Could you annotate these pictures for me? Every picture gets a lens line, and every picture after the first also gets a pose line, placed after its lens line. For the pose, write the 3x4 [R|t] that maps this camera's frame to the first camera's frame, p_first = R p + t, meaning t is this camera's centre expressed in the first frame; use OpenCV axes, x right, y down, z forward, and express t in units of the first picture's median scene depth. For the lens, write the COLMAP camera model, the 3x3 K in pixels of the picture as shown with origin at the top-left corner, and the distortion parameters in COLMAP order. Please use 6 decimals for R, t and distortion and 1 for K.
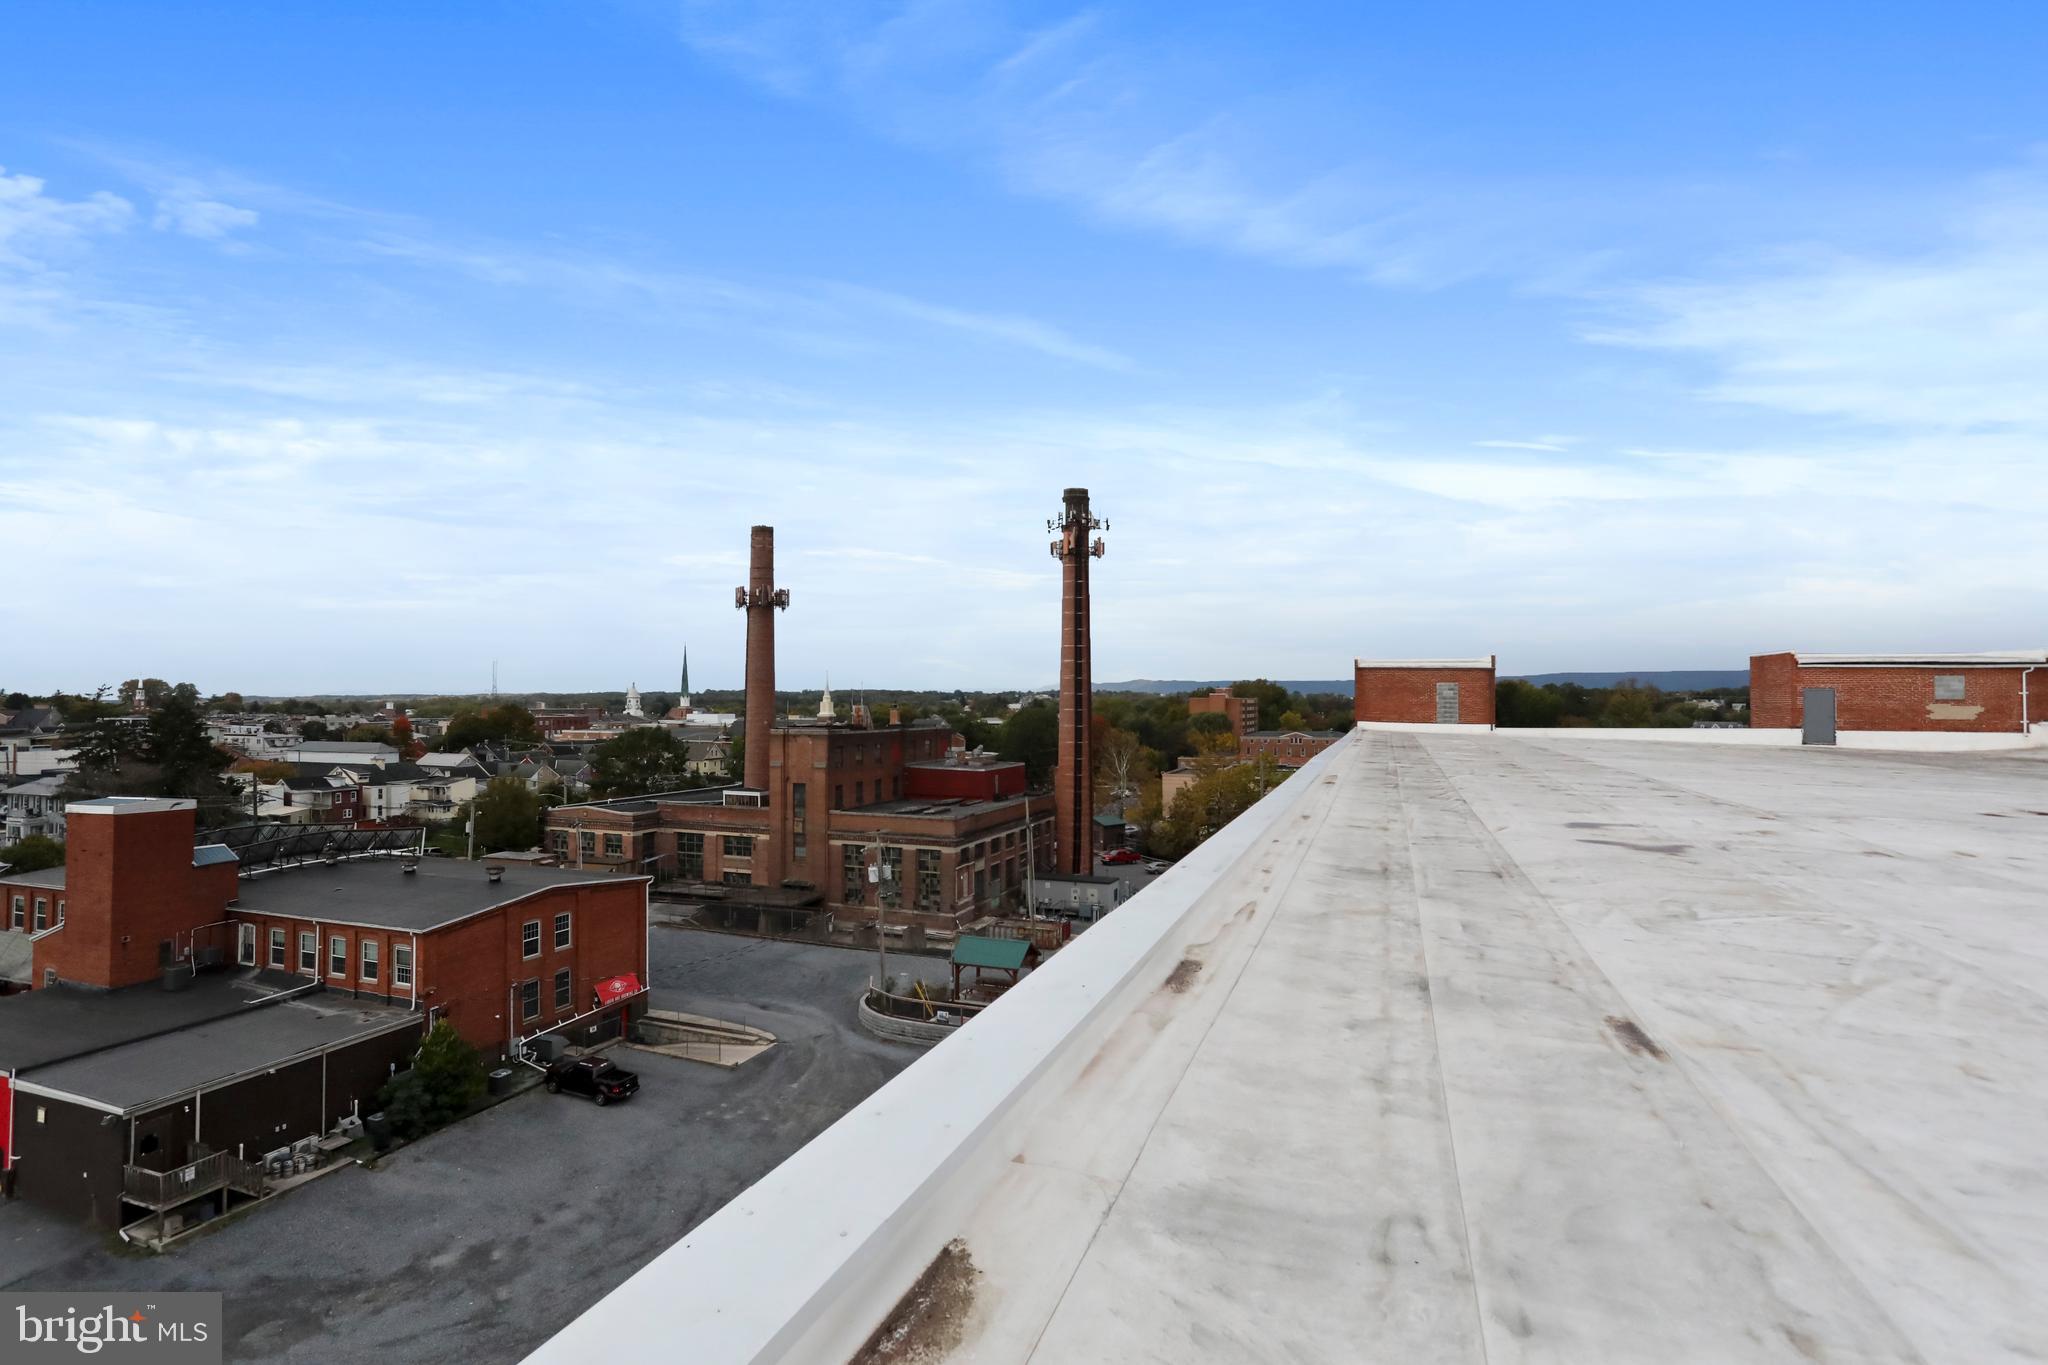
lens RADIAL K [[993.9, 0, 1025.4], [0, 993.9, 683.4], [0, 0, 1]] dist [-0.040529, 0.026831]
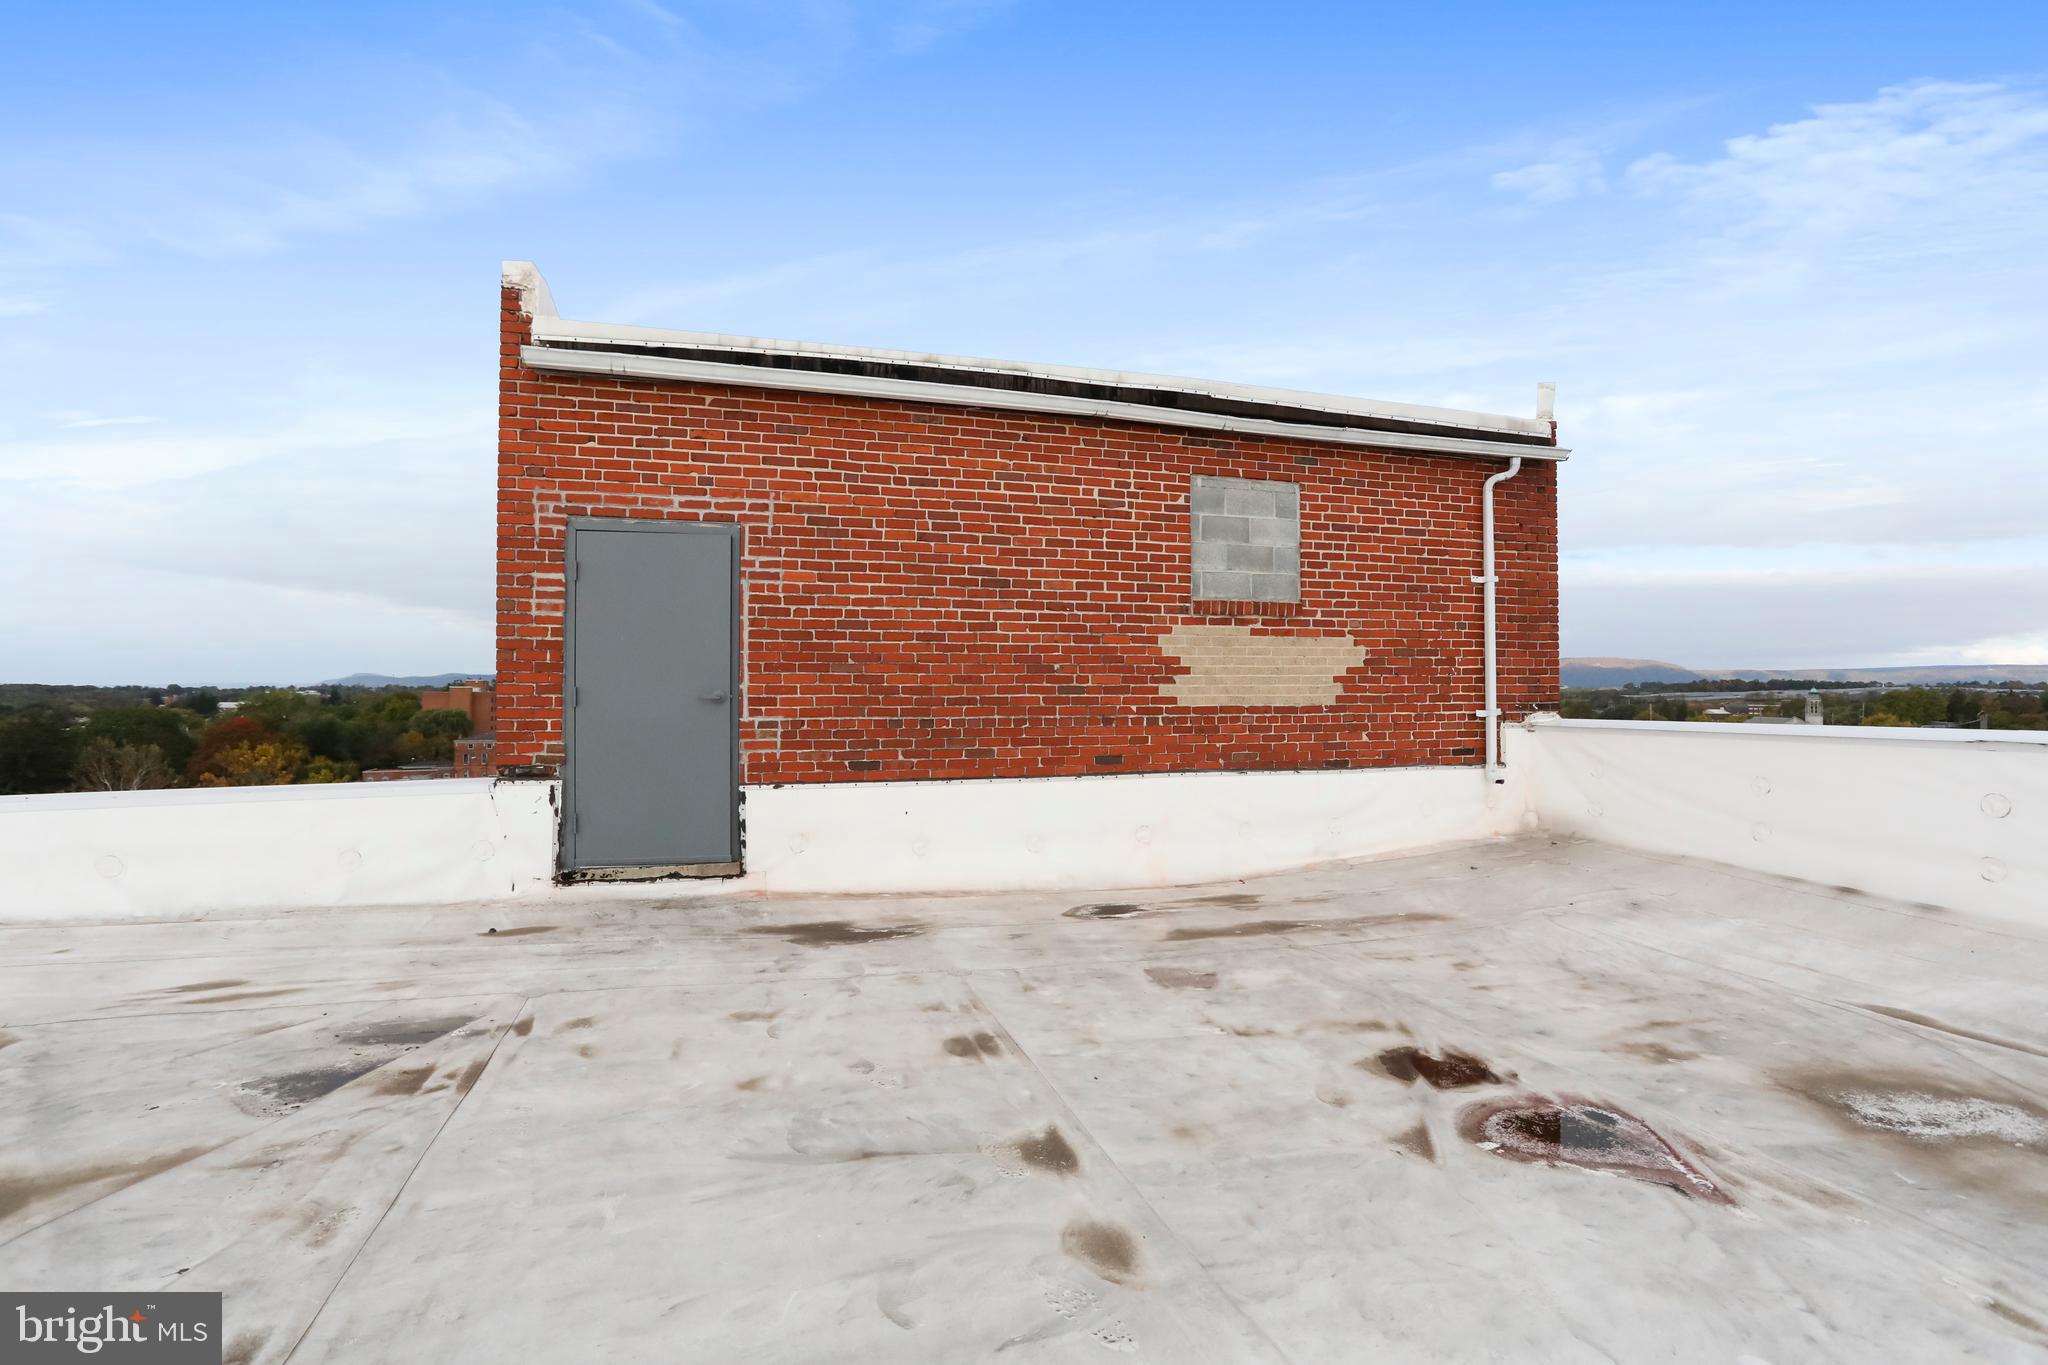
lens RADIAL K [[993.9, 0, 1025.4], [0, 993.9, 683.4], [0, 0, 1]] dist [-0.040529, 0.026831]
pose [[0.785308, 0.003587, 0.619096, 0.674903], [-0.005820, 0.999982, 0.001588, 0.027295], [-0.619079, -0.004851, 0.785314, 0.747112]]
